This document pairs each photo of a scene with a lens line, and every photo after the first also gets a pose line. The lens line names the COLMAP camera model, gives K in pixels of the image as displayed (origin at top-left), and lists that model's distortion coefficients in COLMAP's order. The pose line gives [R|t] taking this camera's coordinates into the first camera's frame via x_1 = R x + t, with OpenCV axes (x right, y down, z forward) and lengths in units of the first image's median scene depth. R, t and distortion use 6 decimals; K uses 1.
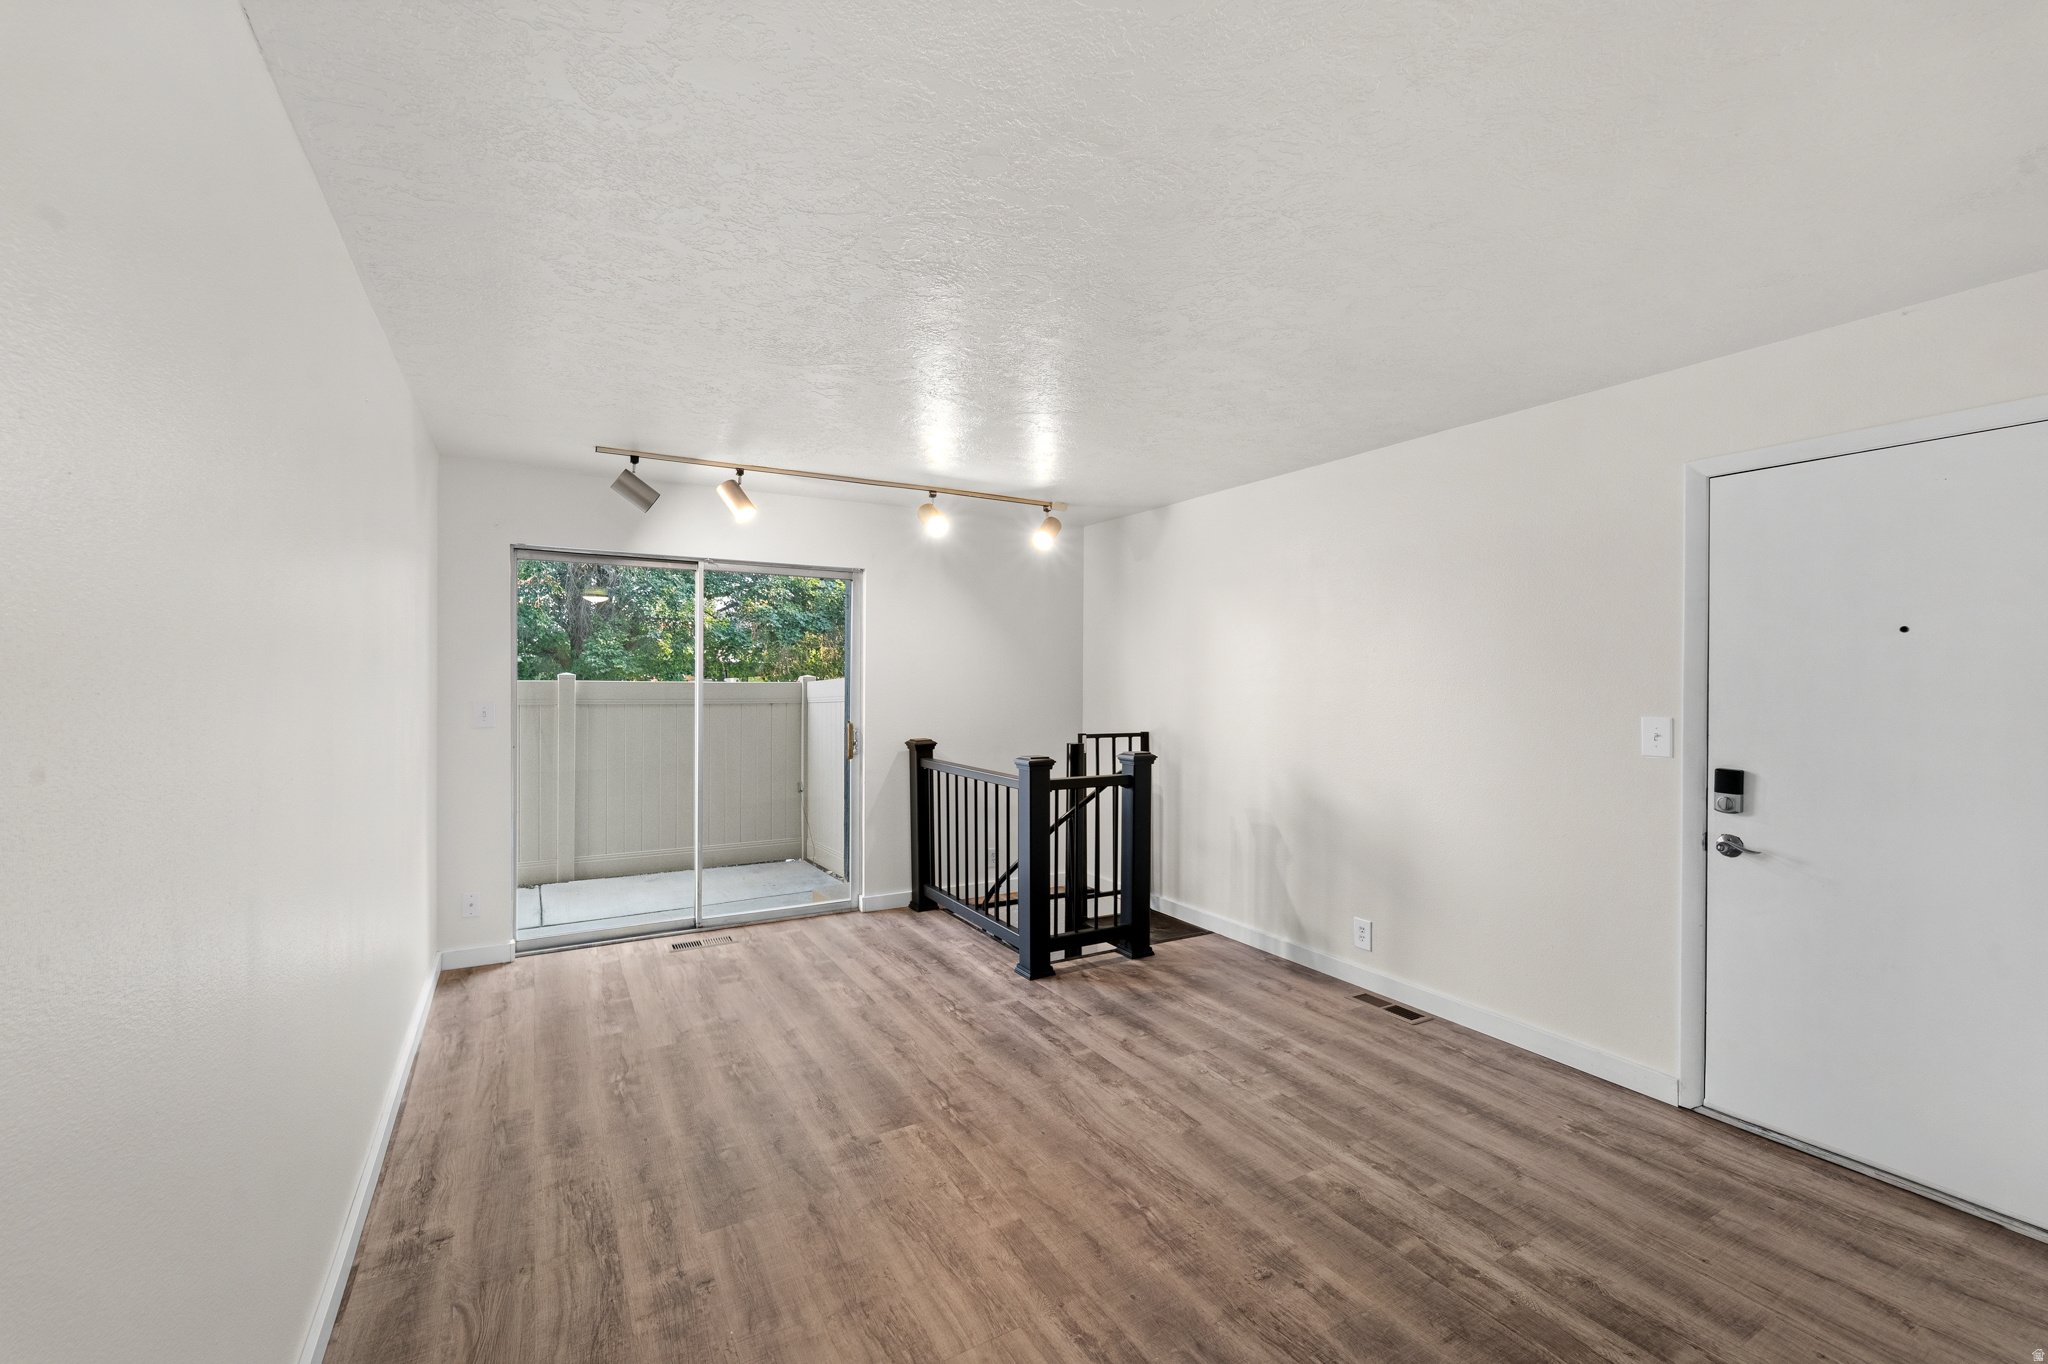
lens RADIAL K [[860.5, 0, 1021.4], [0, 860.5, 682.0], [0, 0, 1]] dist [-0.002481, -0.000921]
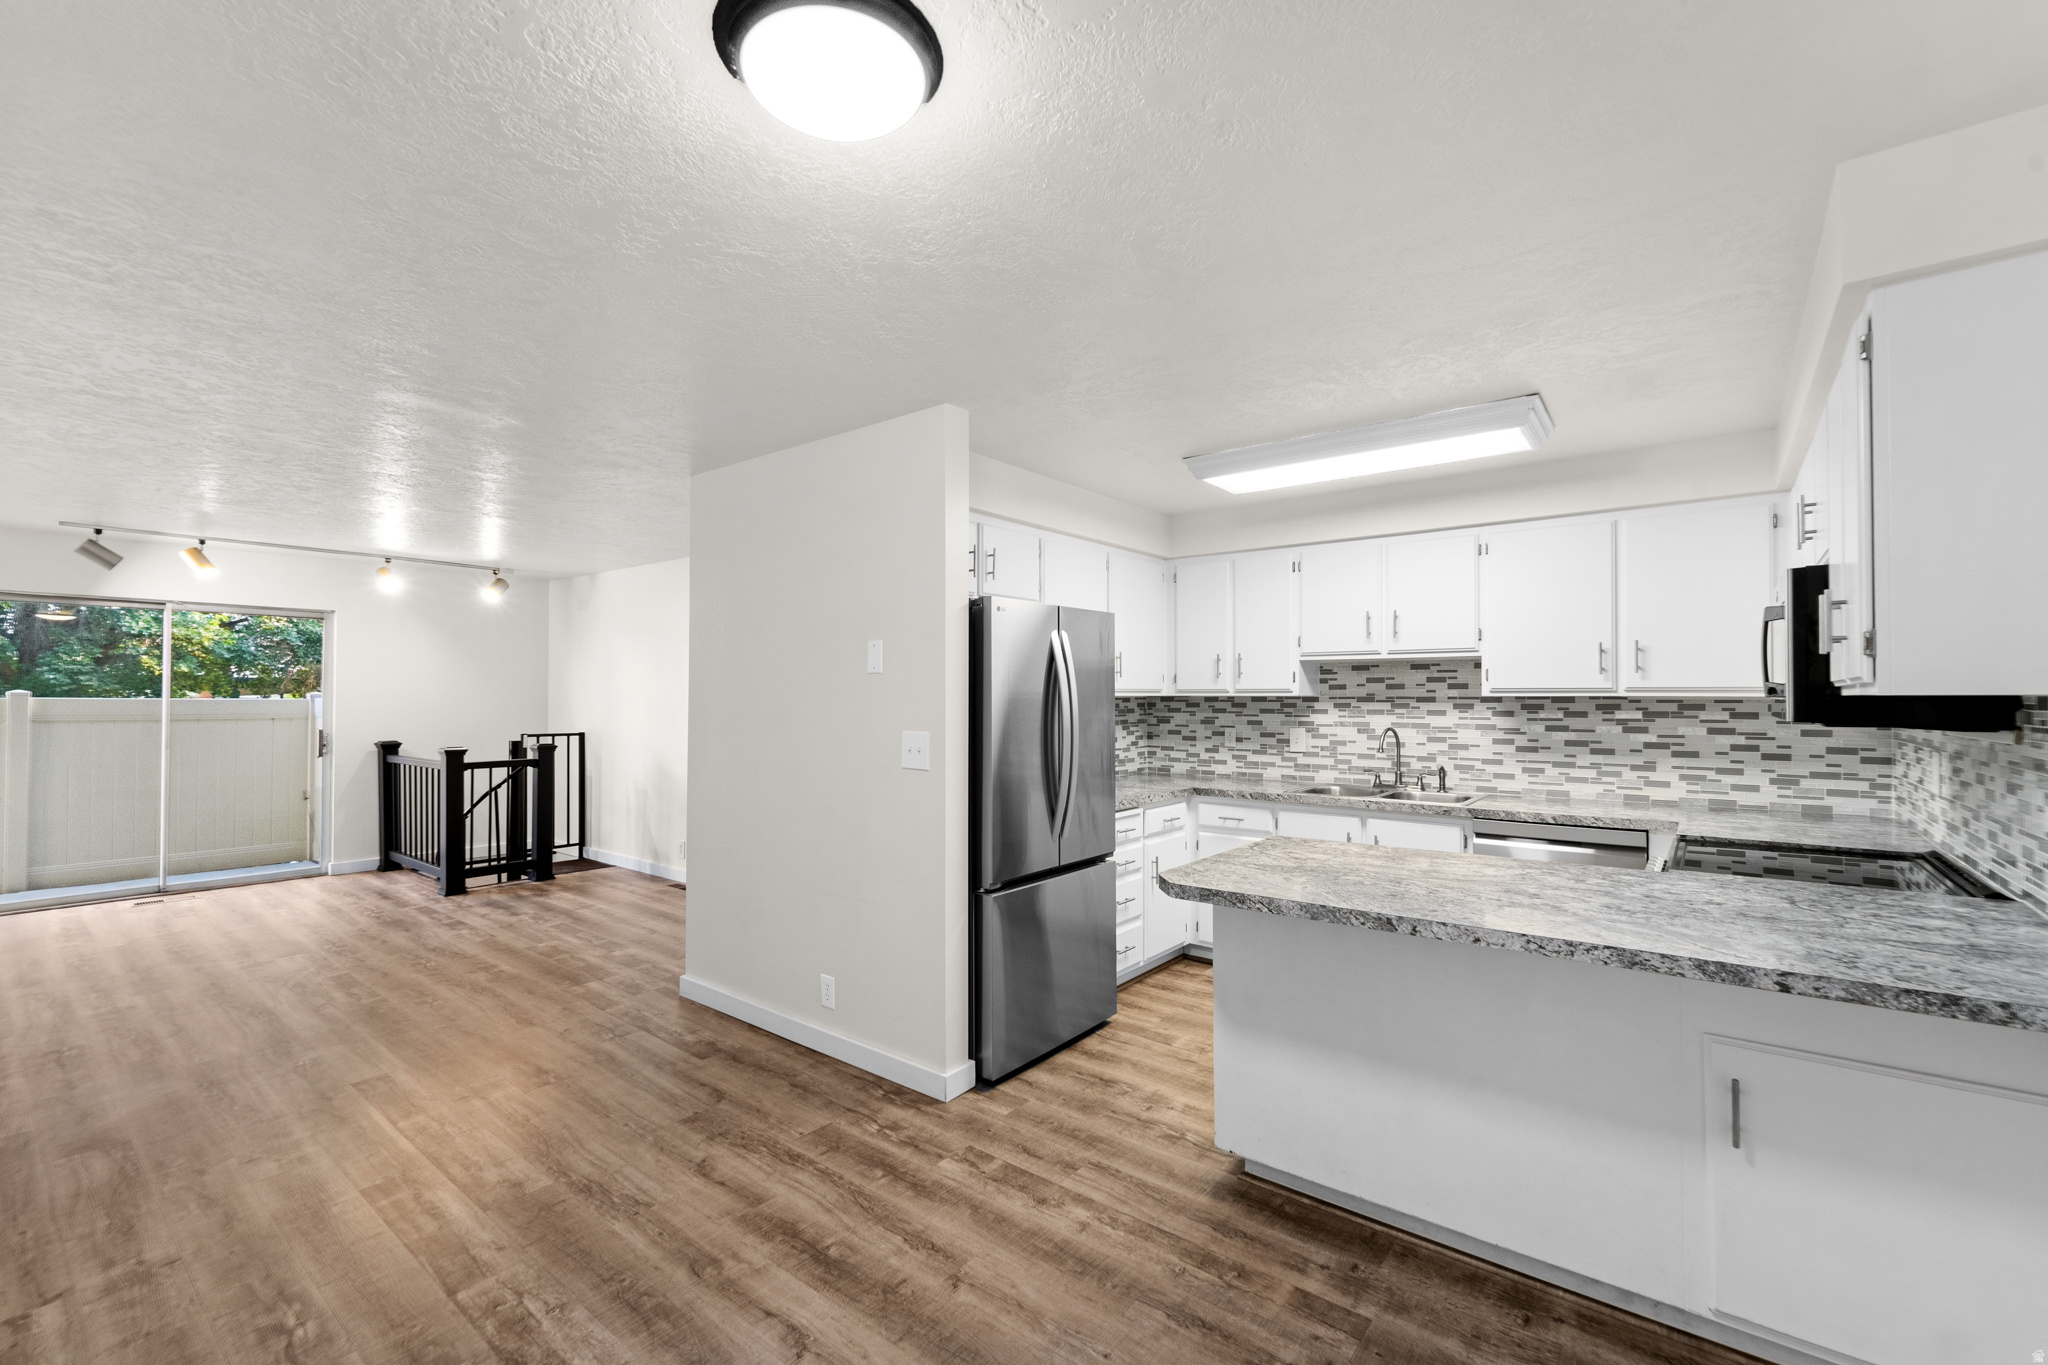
lens RADIAL K [[860.5, 0, 1028.5], [0, 860.5, 685.4], [0, 0, 1]] dist [-0.002481, -0.000921]
pose [[0.925056, 0.002227, 0.379824, 0.312538], [0.003260, 0.999899, -0.013801, 0.003262], [-0.379816, 0.014004, 0.924956, -0.635149]]
